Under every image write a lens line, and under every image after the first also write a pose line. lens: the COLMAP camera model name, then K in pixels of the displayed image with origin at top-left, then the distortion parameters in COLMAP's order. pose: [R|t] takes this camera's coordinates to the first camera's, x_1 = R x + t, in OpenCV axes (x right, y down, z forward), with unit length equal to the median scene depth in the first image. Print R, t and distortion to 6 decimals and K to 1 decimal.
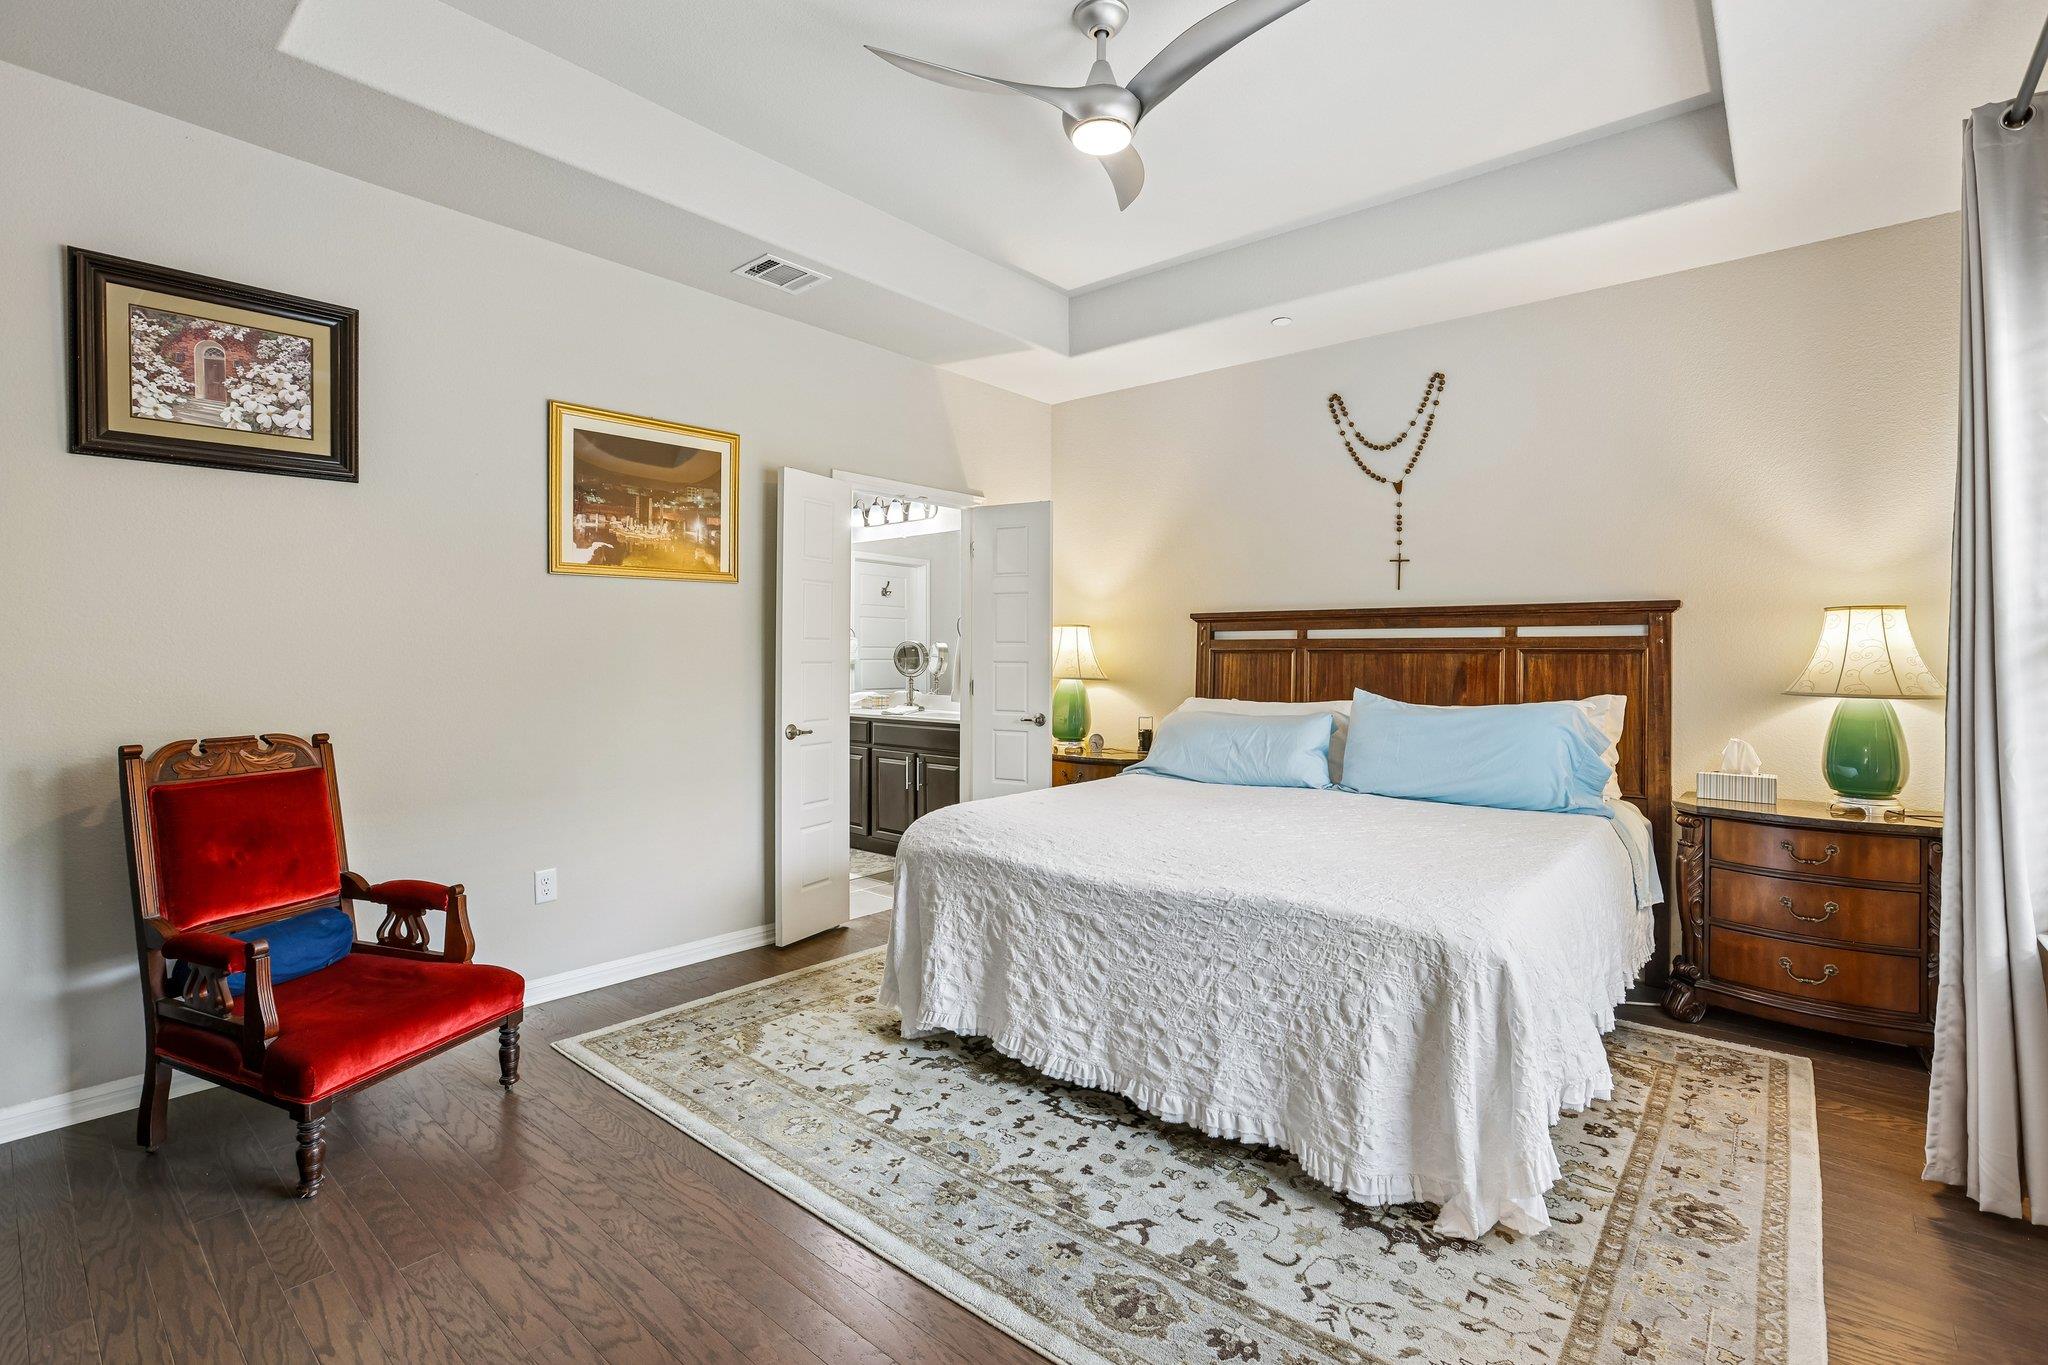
lens RADIAL K [[928.8, 0, 1028.2], [0, 928.8, 667.9], [0, 0, 1]] dist [-0.058856, 0.020504]
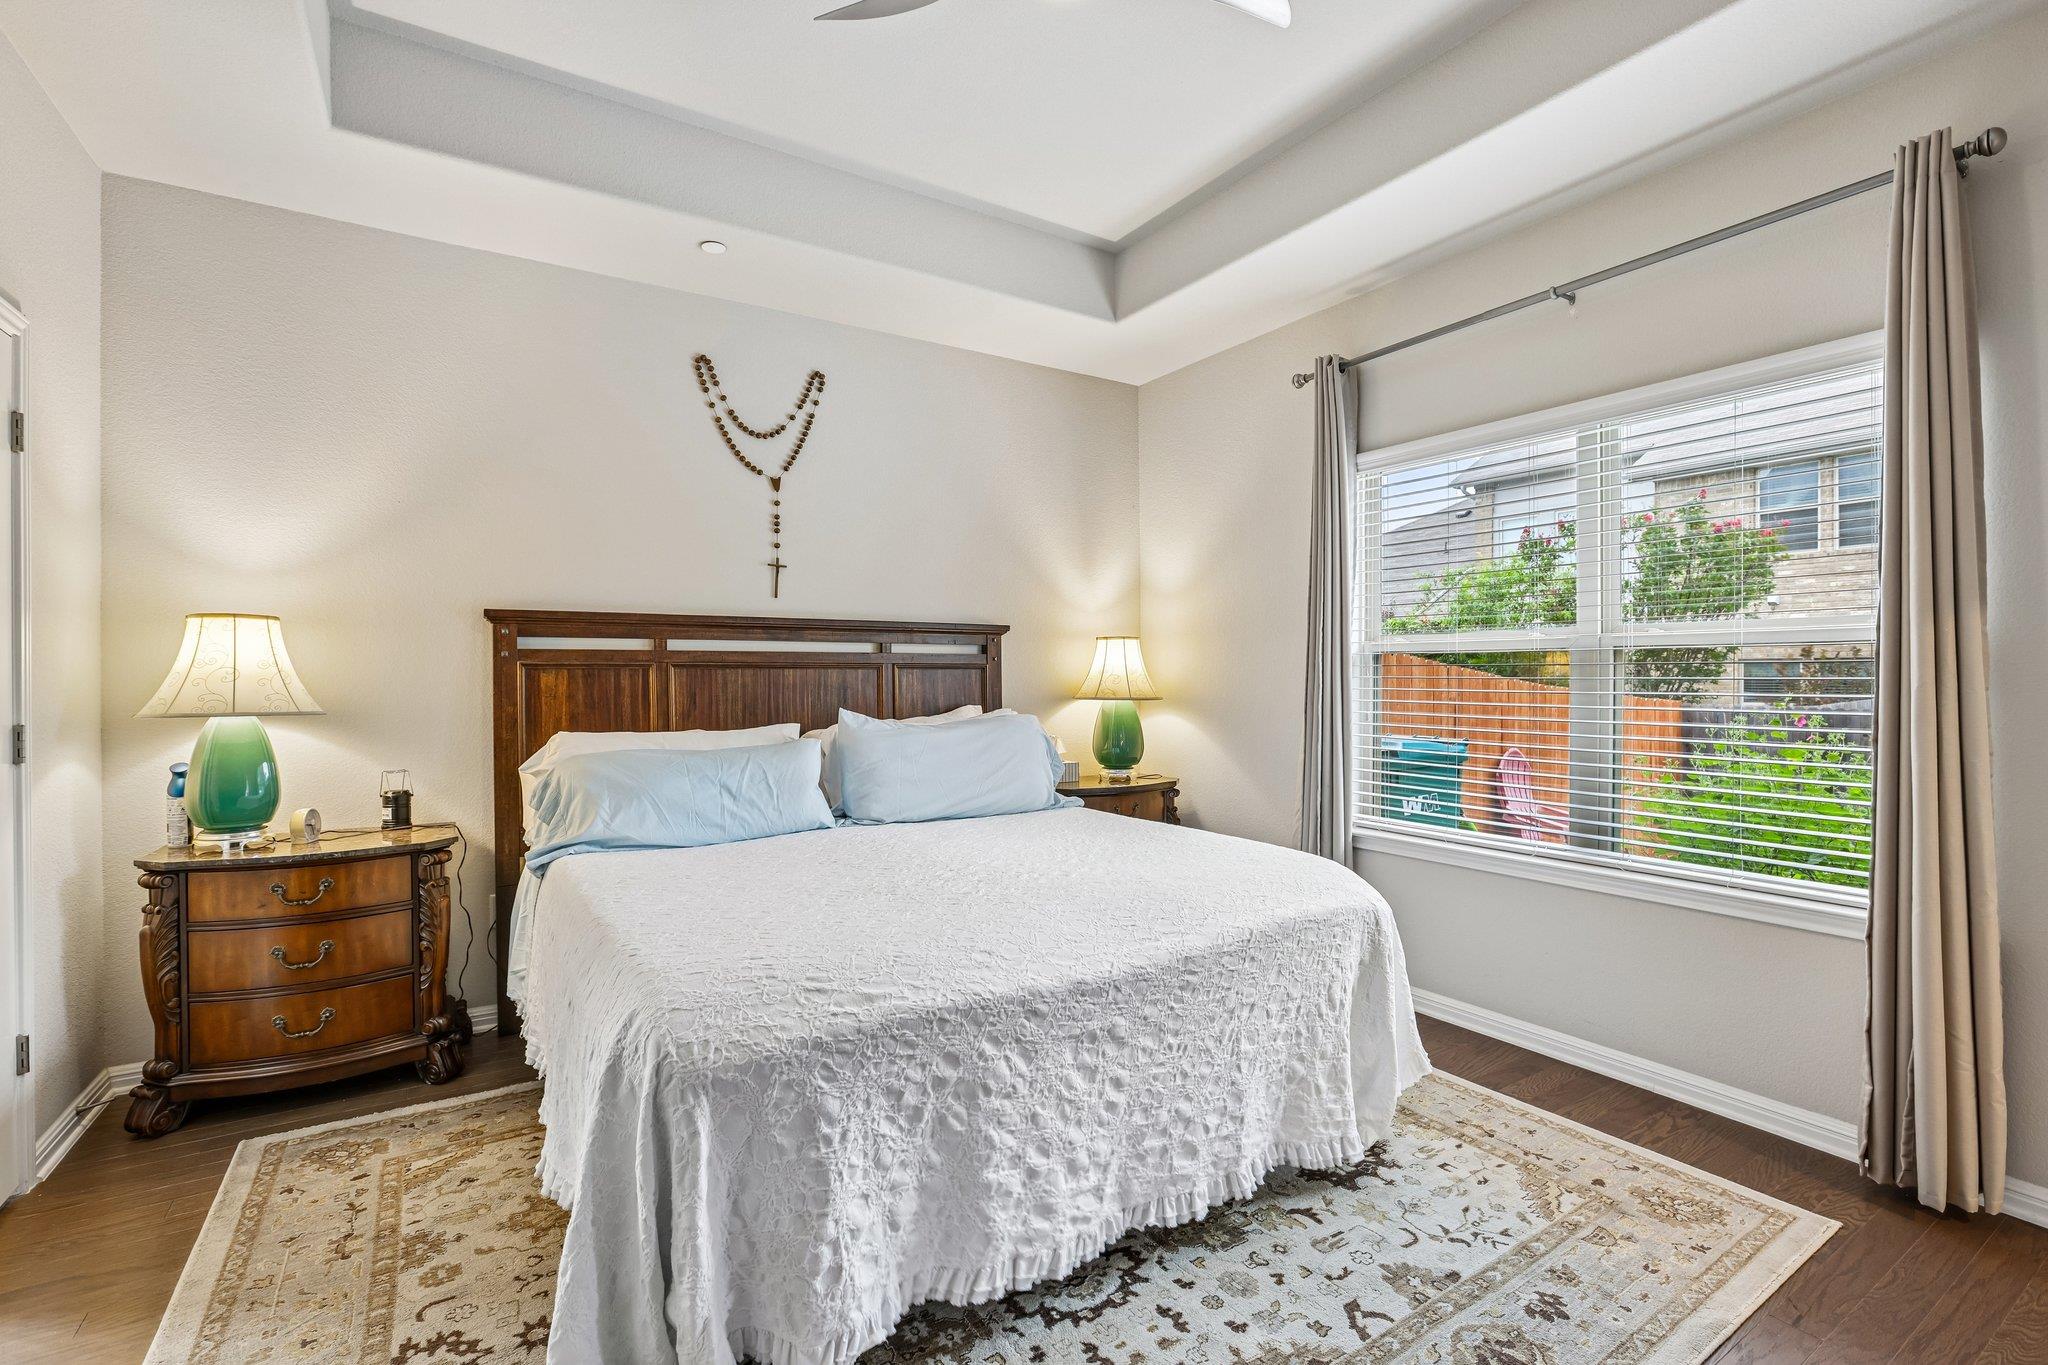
lens RADIAL K [[901.8, 0, 1111.3], [0, 901.8, 684.8], [0, 0, 1]] dist [-0.087308, 0.067511]
pose [[0.287351, -0.014769, 0.957712, -0.563619], [0.012363, 0.999855, 0.011710, -0.010359], [-0.957746, 0.008475, 0.287492, 0.729401]]
